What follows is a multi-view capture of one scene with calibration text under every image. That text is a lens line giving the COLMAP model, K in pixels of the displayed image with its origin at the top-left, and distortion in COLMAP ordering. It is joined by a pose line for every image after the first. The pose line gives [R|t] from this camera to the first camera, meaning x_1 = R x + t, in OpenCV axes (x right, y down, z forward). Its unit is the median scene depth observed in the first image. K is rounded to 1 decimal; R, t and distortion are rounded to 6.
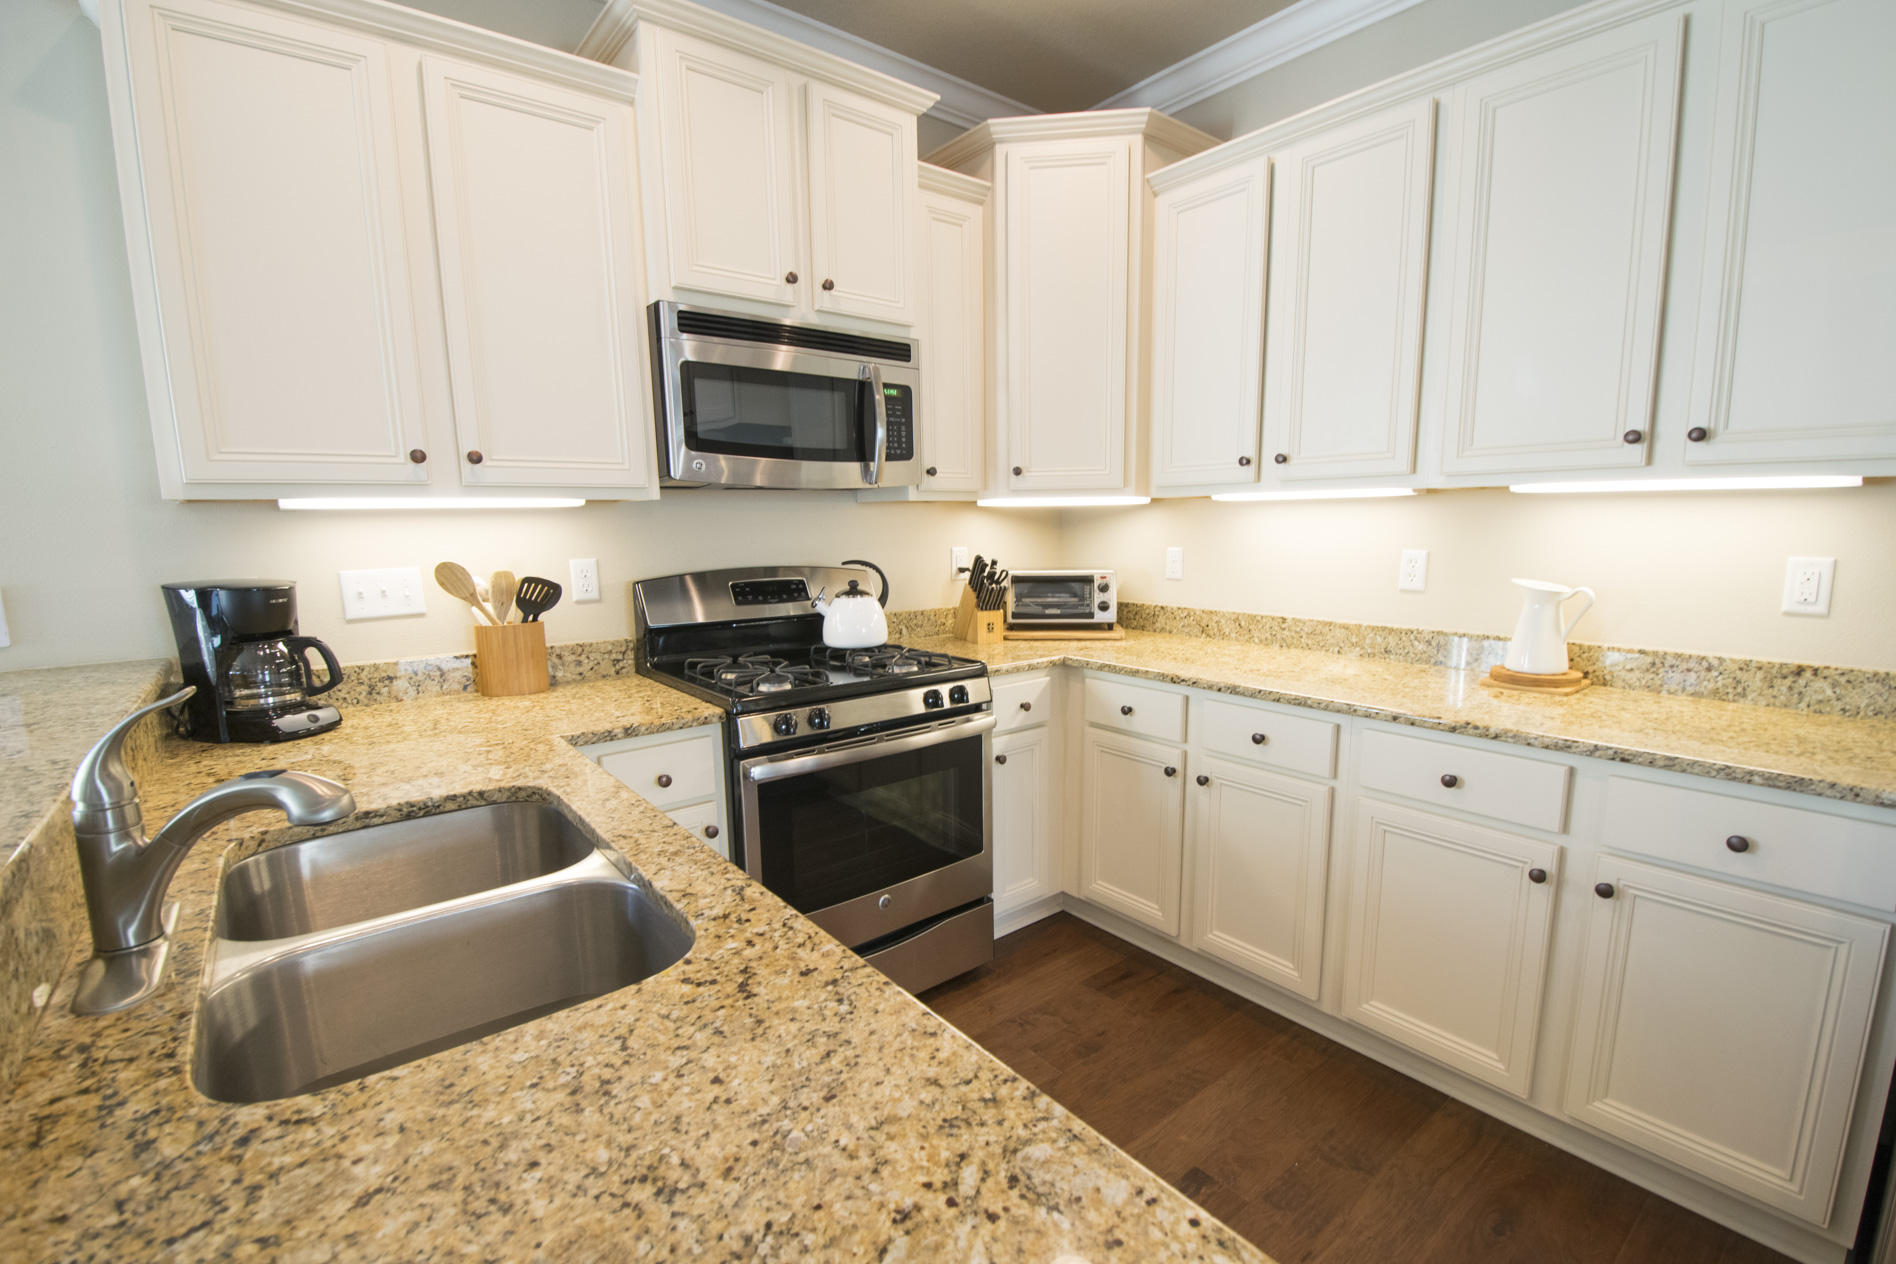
lens RADIAL K [[837.2, 0, 959.4], [0, 837.2, 653.7], [0, 0, 1]] dist [0.000672, -0.014352]
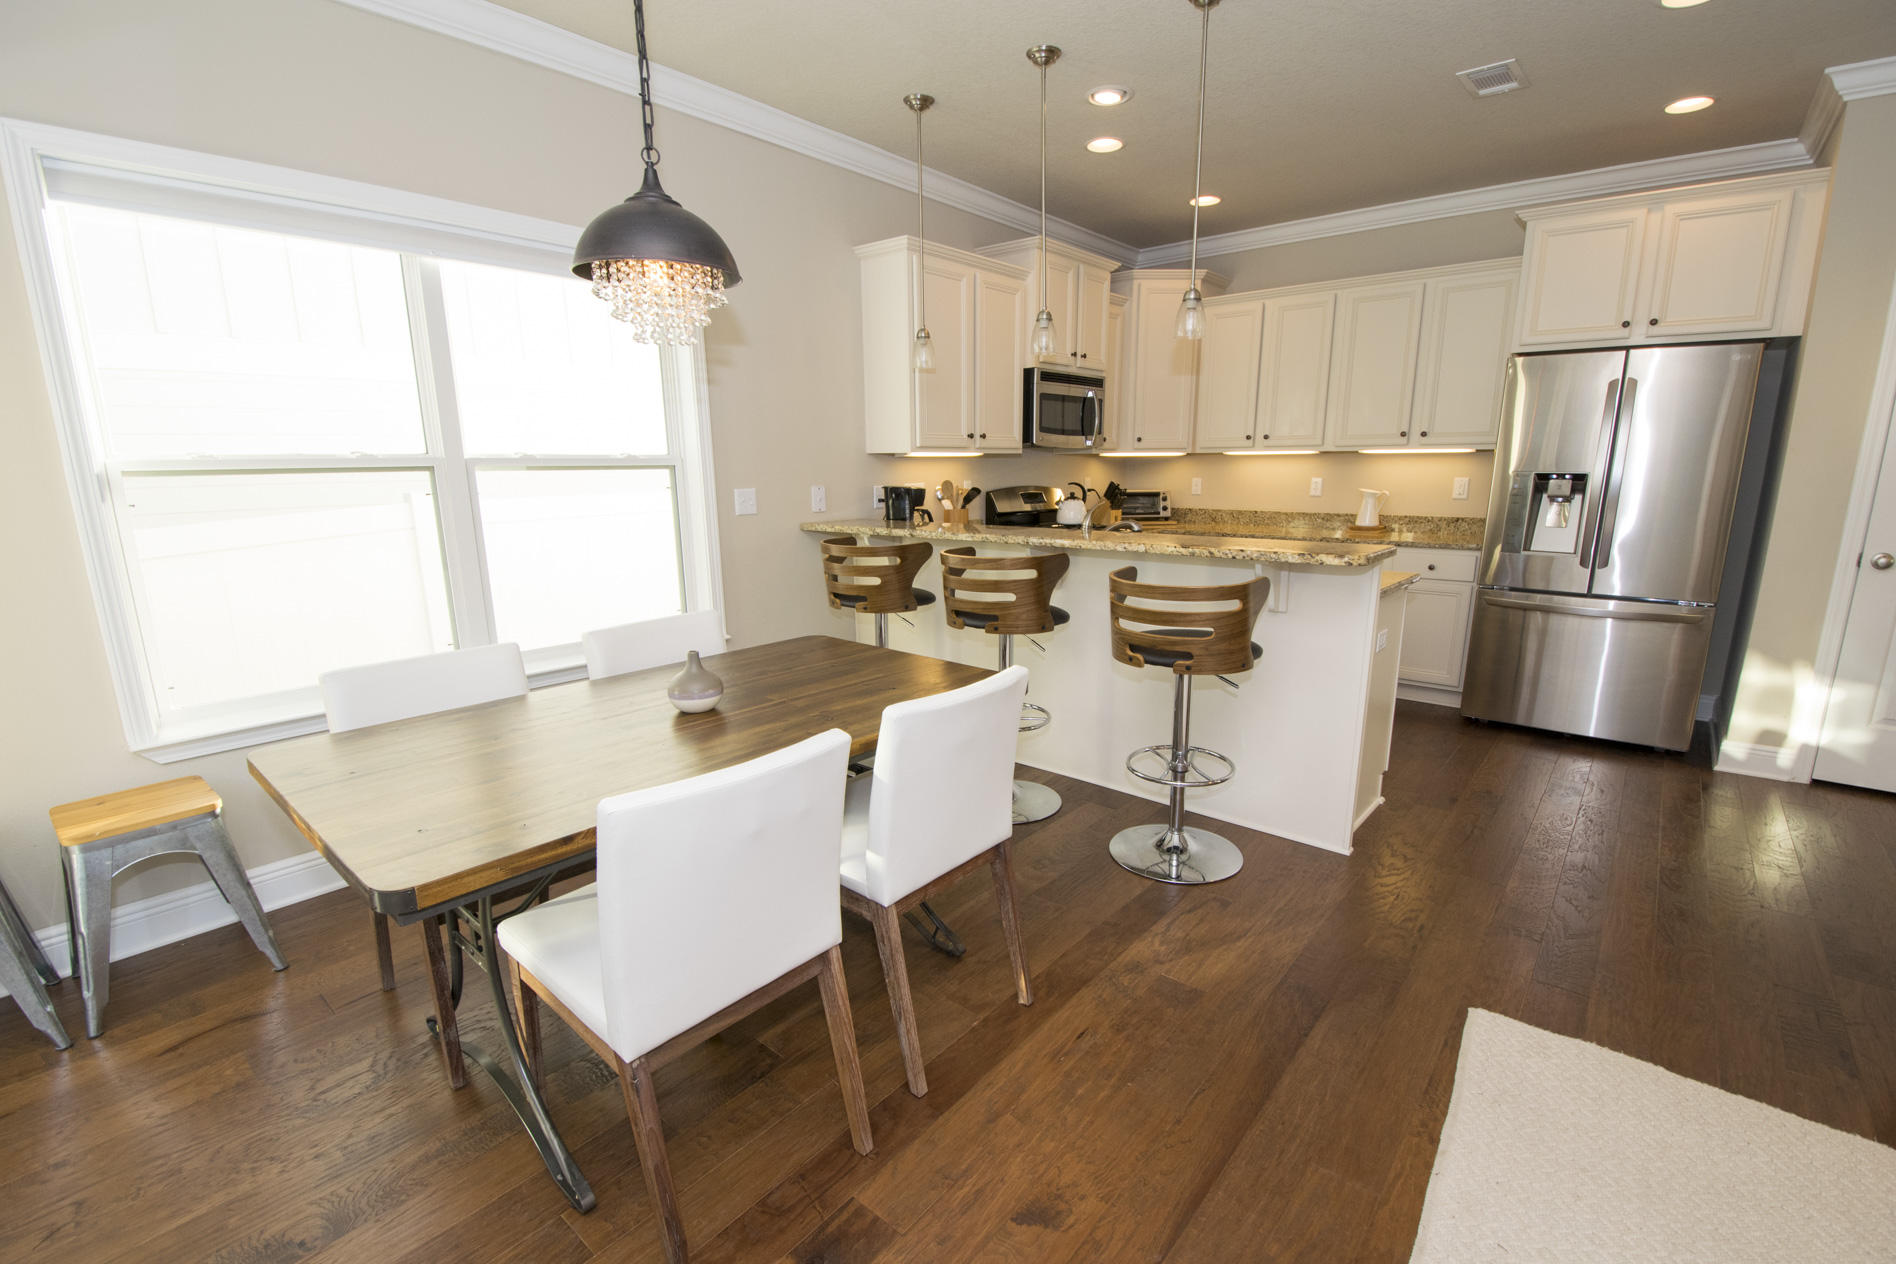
lens RADIAL K [[837.2, 0, 959.4], [0, 837.2, 653.7], [0, 0, 1]] dist [0.000672, -0.014352]
pose [[0.982252, -0.034636, 0.184340, -0.844034], [0.022890, 0.997592, 0.065473, 0.180480], [-0.186164, -0.060091, 0.980679, -1.074061]]
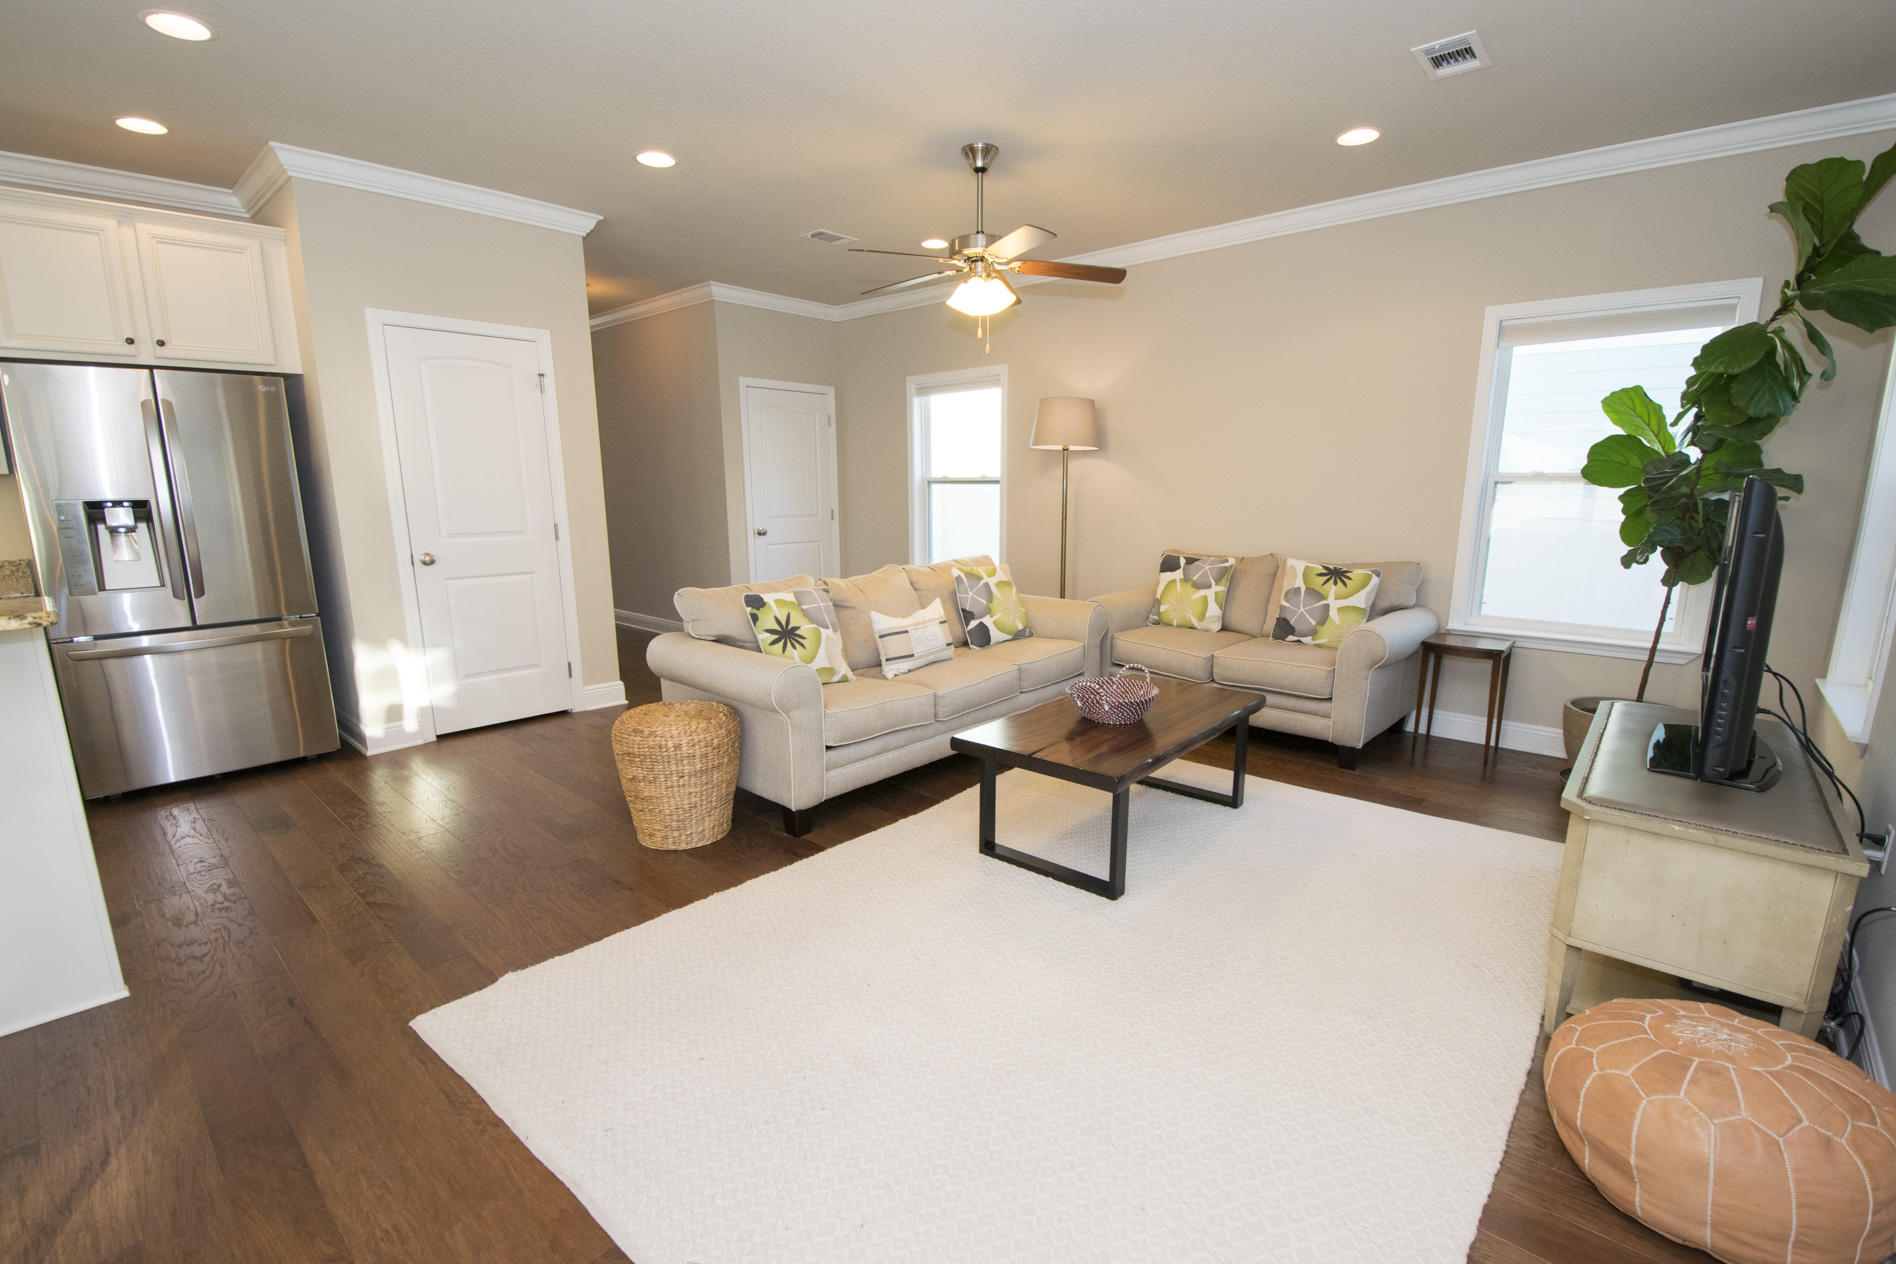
lens RADIAL K [[837.2, 0, 959.4], [0, 837.2, 653.7], [0, 0, 1]] dist [0.000672, -0.014352]
pose [[-0.171347, -0.184682, 0.967746, -1.057223], [0.158438, 0.964323, 0.212081, 0.147755], [-0.972388, 0.189667, -0.135974, -0.853282]]
